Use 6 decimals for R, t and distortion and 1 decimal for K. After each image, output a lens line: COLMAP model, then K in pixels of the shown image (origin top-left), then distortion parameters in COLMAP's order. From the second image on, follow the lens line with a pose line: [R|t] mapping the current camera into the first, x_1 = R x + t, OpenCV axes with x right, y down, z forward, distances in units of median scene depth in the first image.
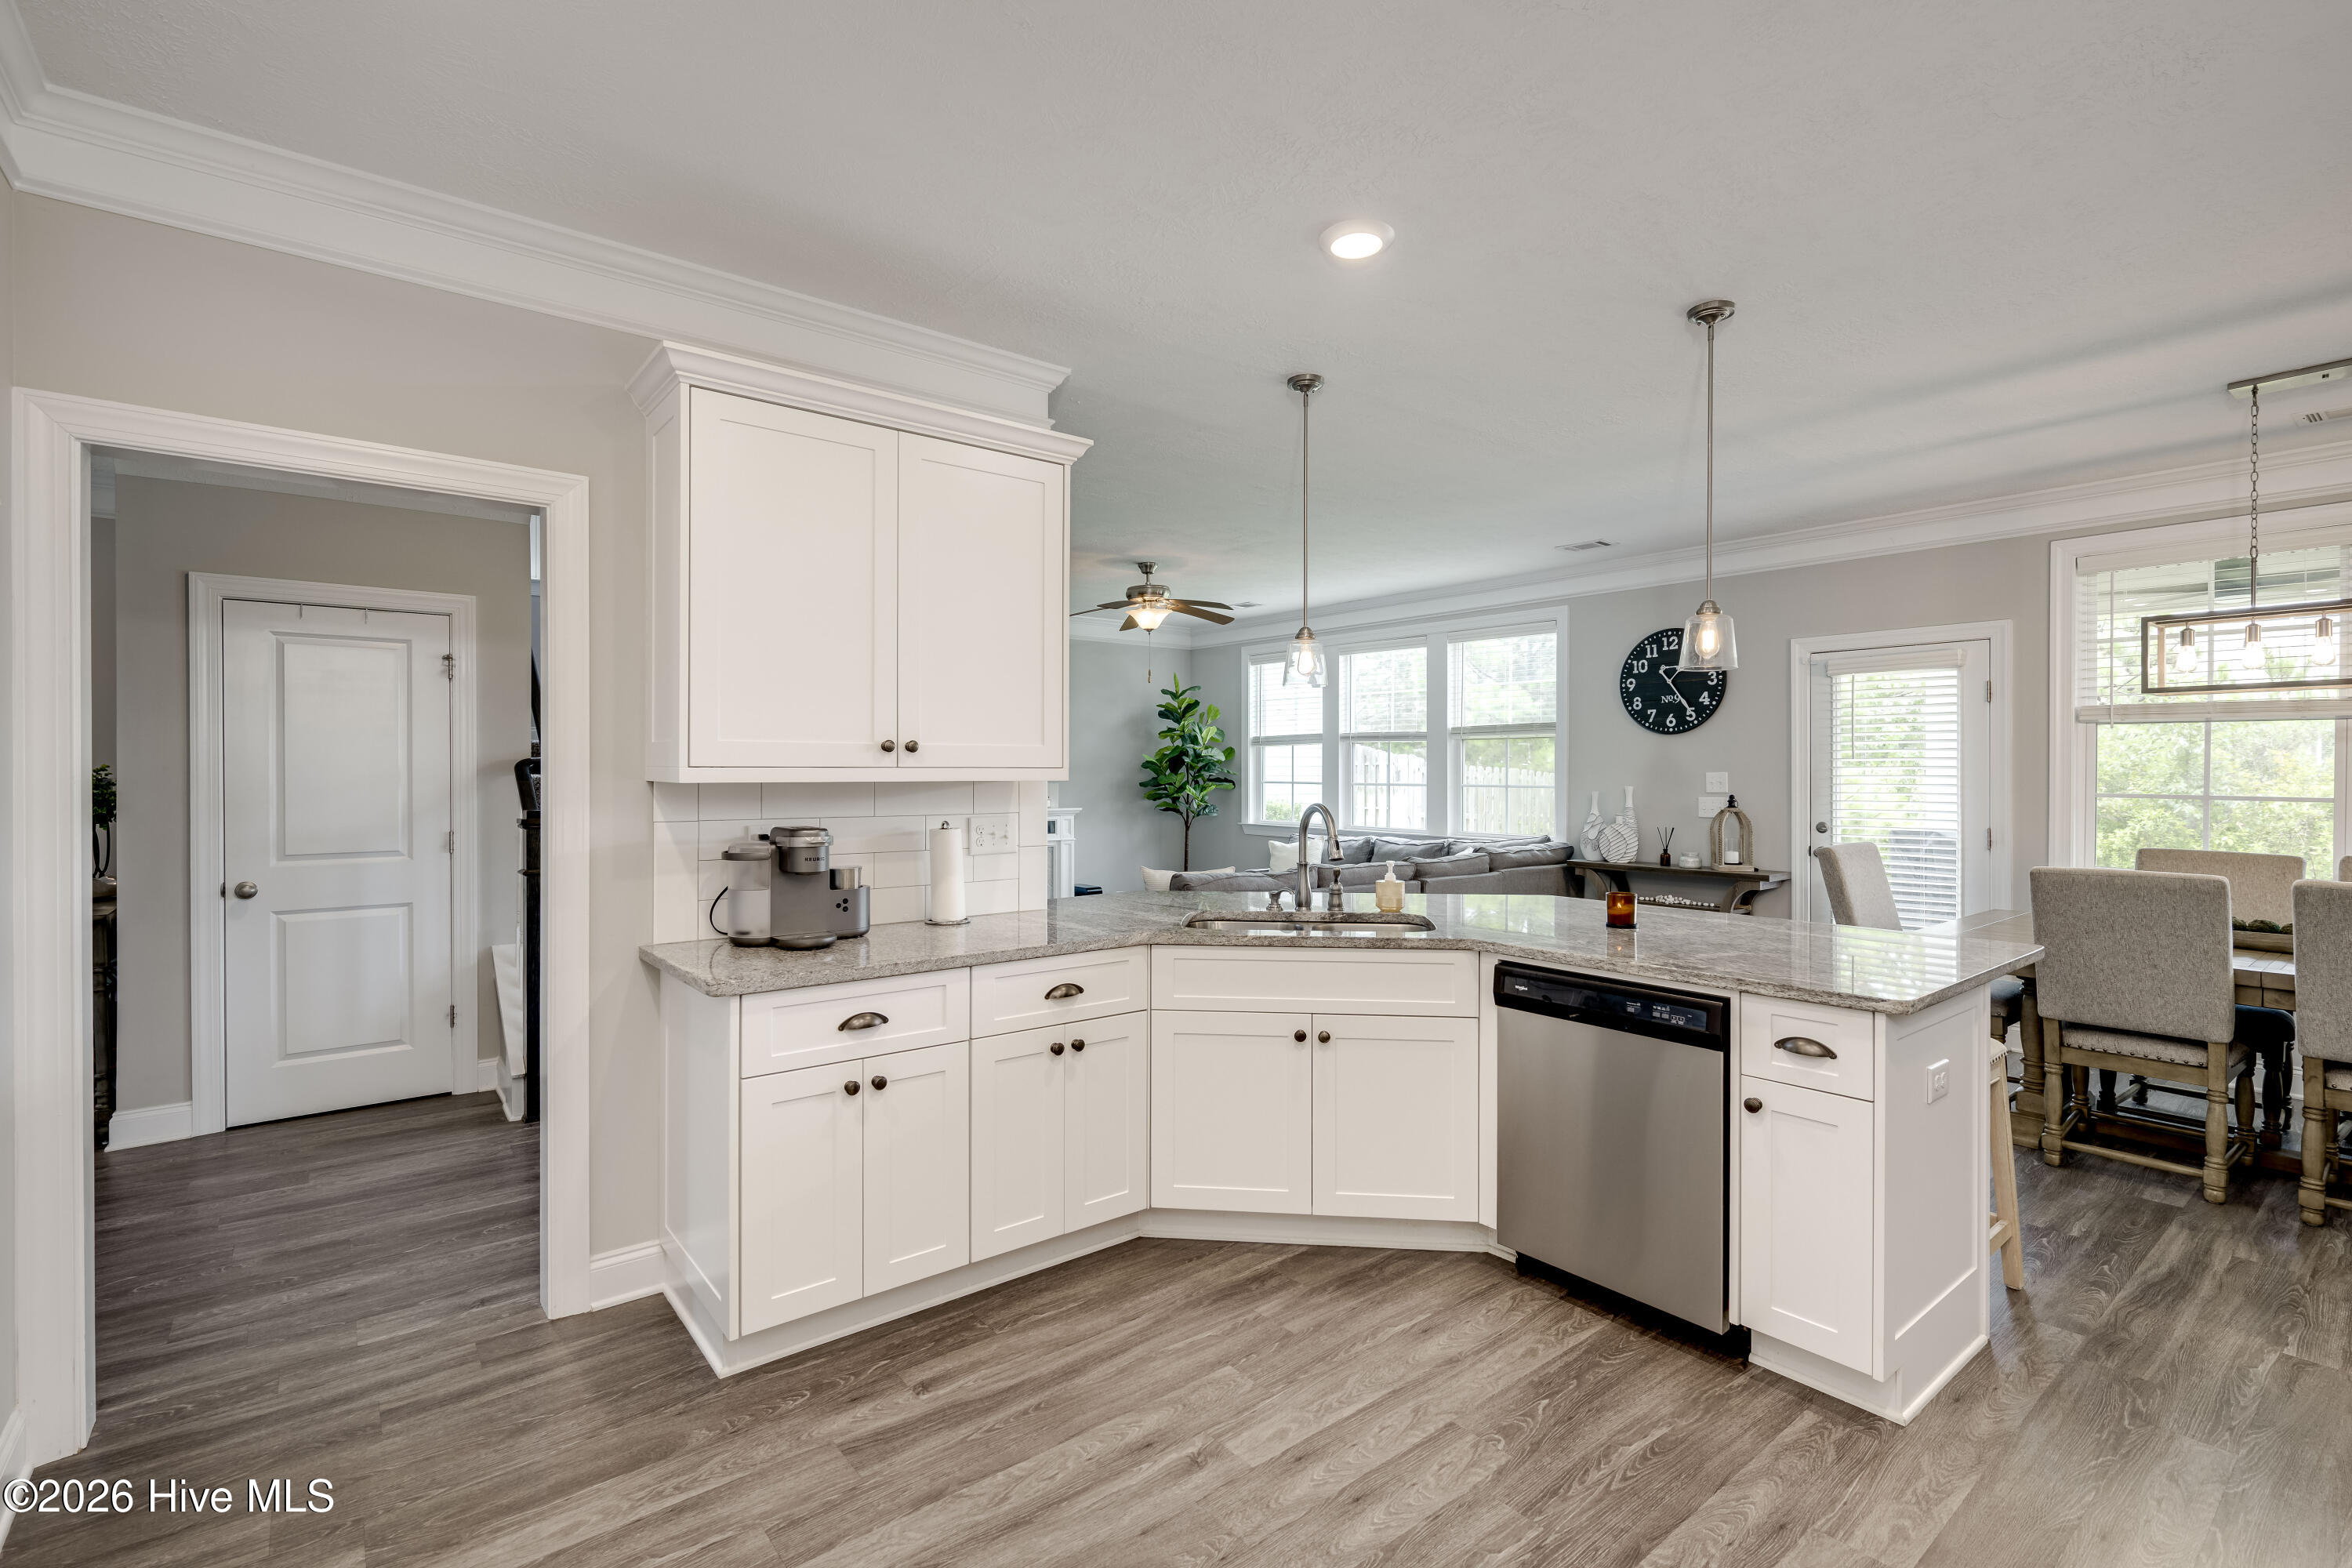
lens RADIAL K [[1114.1, 0, 1212.0], [0, 1114.1, 771.1], [0, 0, 1]] dist [-0.002482, -0.000281]
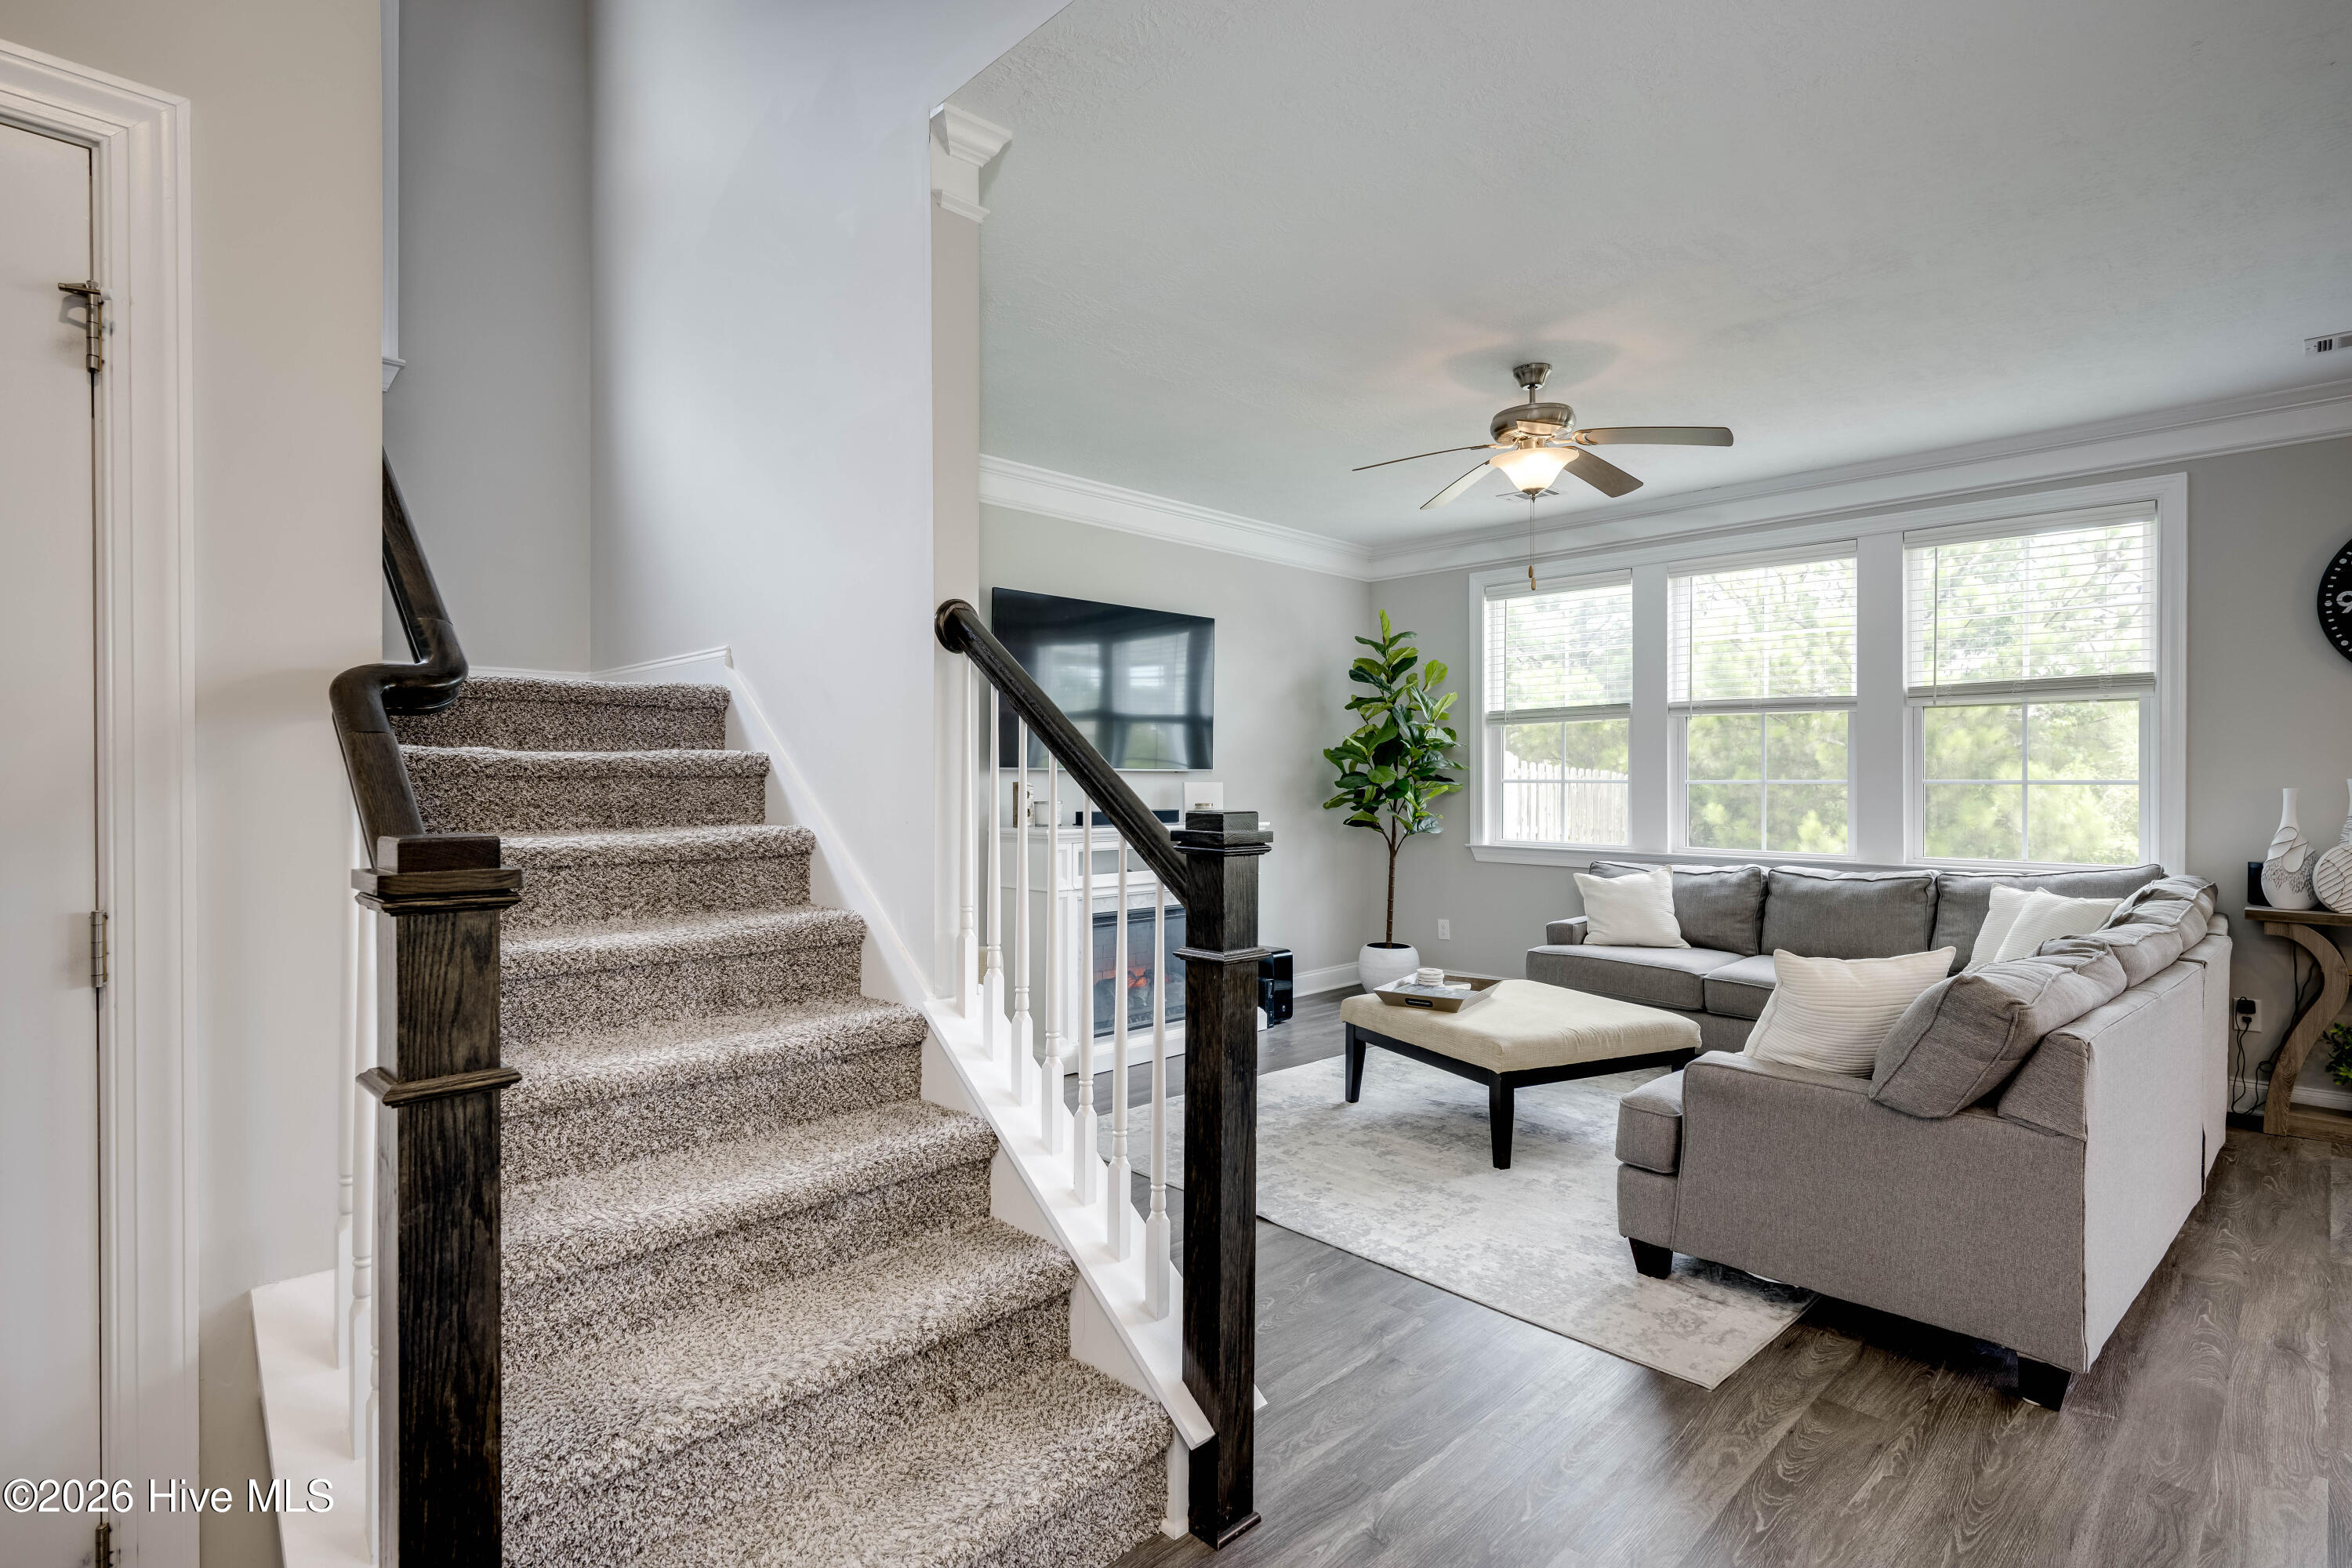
lens RADIAL K [[1211.4, 0, 1159.3], [0, 1211.4, 778.9], [0, 0, 1]] dist [-0.001147, -0.000528]
pose [[0.997550, -0.001298, 0.069946, -0.284390], [0.001477, 0.999996, -0.002502, 0.014286], [-0.069942, 0.002599, 0.997548, 0.439480]]
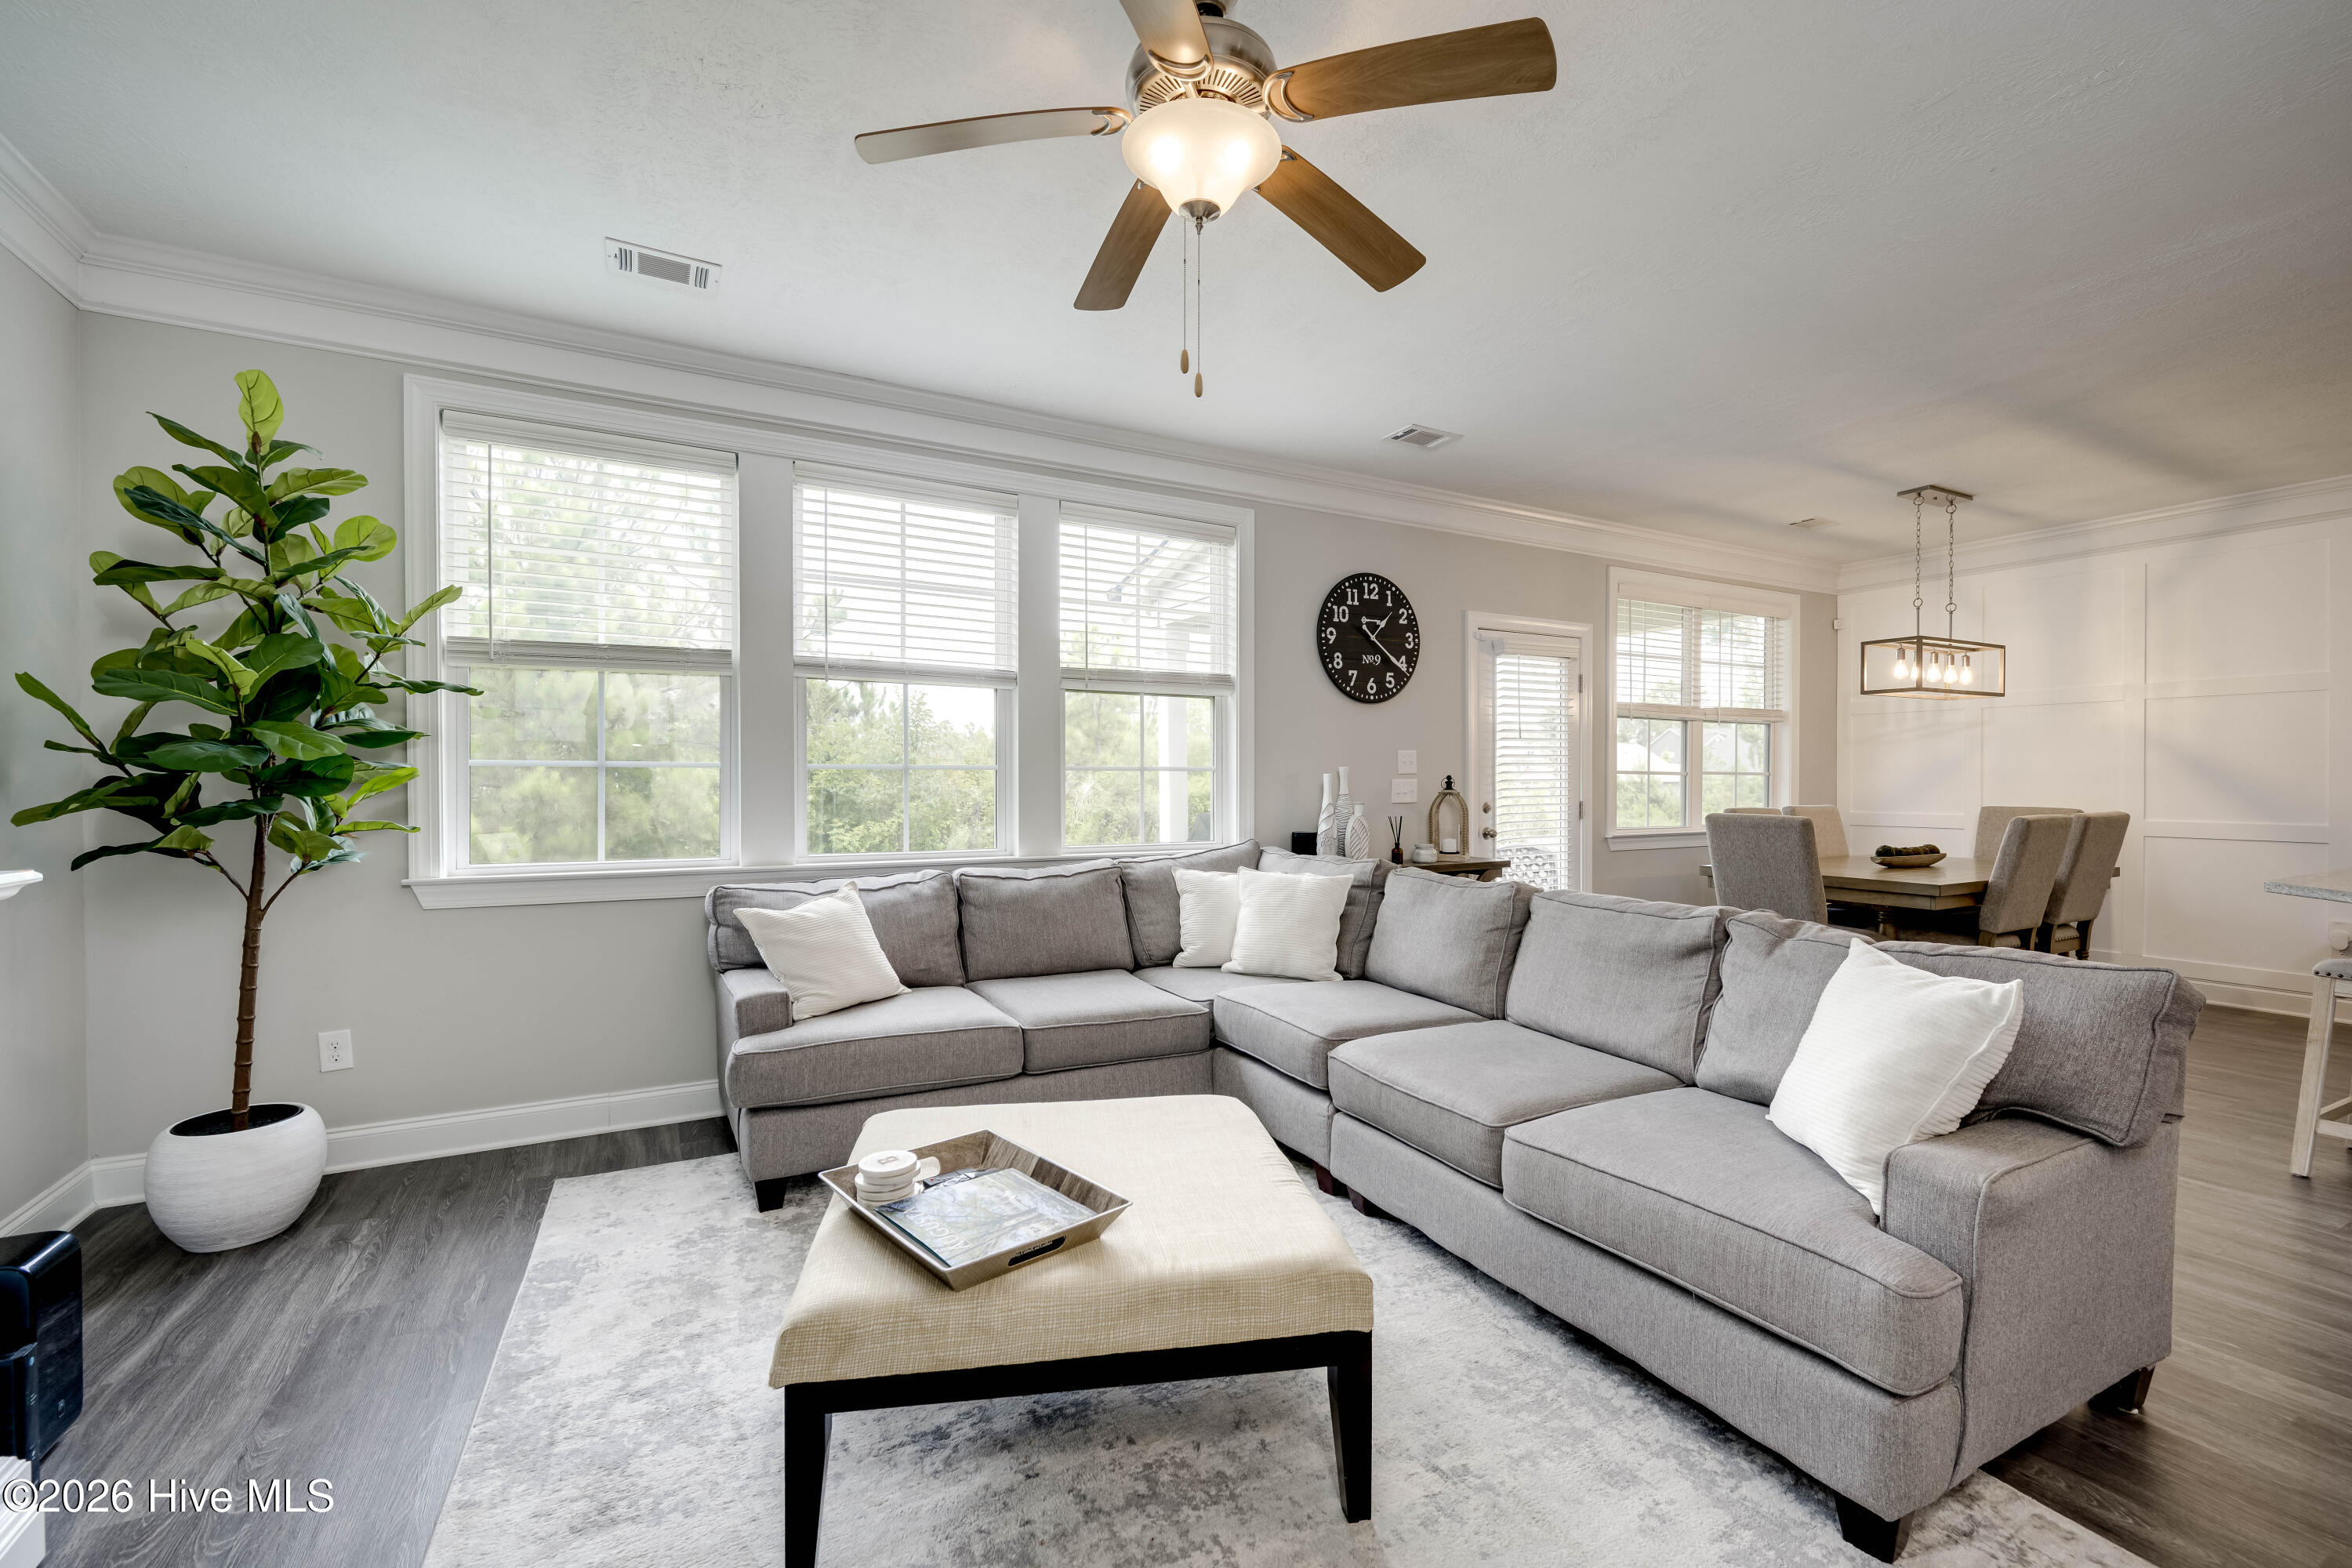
lens RADIAL K [[979.2, 0, 1176.0], [0, 979.2, 784.0], [0, 0, 1]] dist [-0.011168, 0.000358]
pose [[0.197001, -0.003487, 0.980397, -0.316498], [0.003709, 0.999989, 0.002811, 0.023567], [-0.980396, 0.003083, 0.197012, 0.991211]]
